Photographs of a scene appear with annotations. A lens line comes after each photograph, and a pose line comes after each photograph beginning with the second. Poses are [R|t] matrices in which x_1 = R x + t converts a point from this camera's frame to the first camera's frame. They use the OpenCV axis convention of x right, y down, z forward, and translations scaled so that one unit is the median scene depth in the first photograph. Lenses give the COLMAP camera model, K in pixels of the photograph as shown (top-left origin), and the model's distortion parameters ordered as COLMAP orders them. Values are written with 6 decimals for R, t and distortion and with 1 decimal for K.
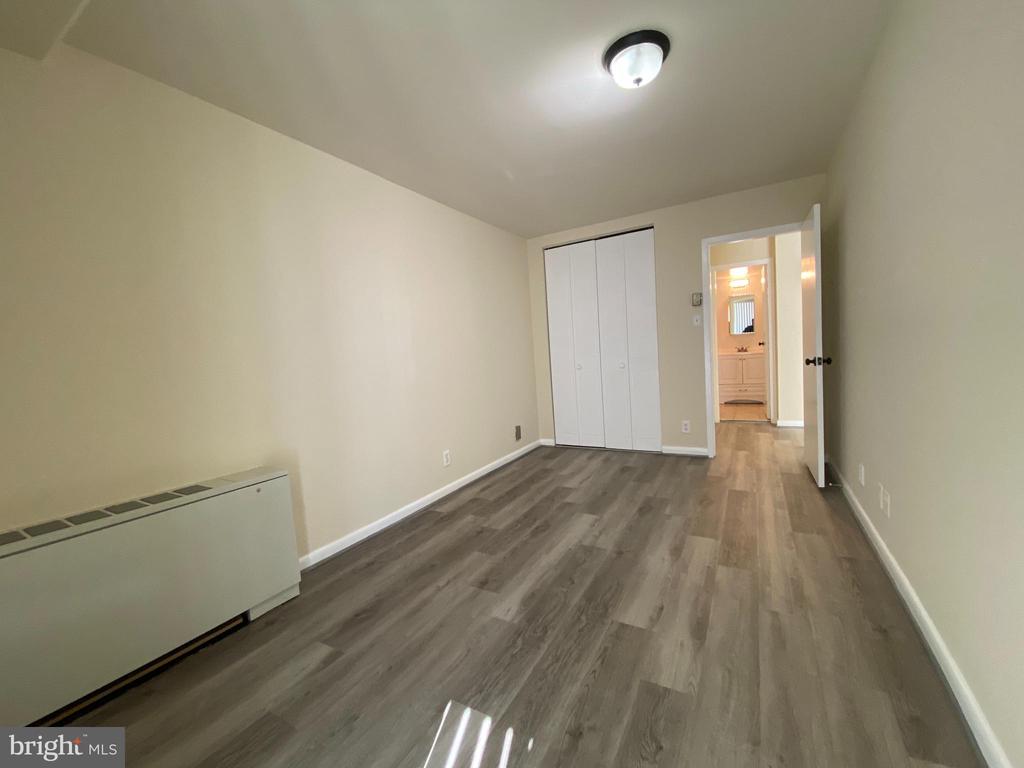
lens RADIAL K [[414.4, 0, 512.8], [0, 414.4, 382.3], [0, 0, 1]] dist [0.047191, -0.037978]
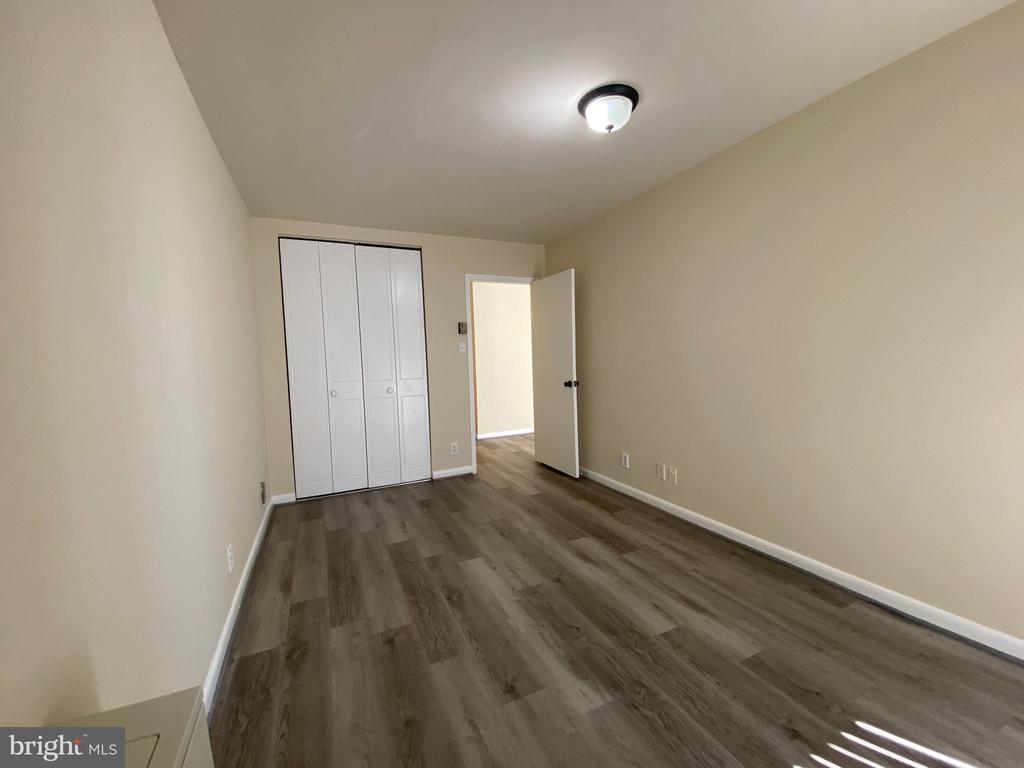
lens RADIAL K [[414.4, 0, 512.8], [0, 414.4, 382.3], [0, 0, 1]] dist [0.047191, -0.037978]
pose [[0.578444, -0.004599, 0.815709, -0.472244], [0.054752, 0.997948, -0.033200, -0.020939], [-0.813883, 0.063866, 0.577508, 0.387612]]
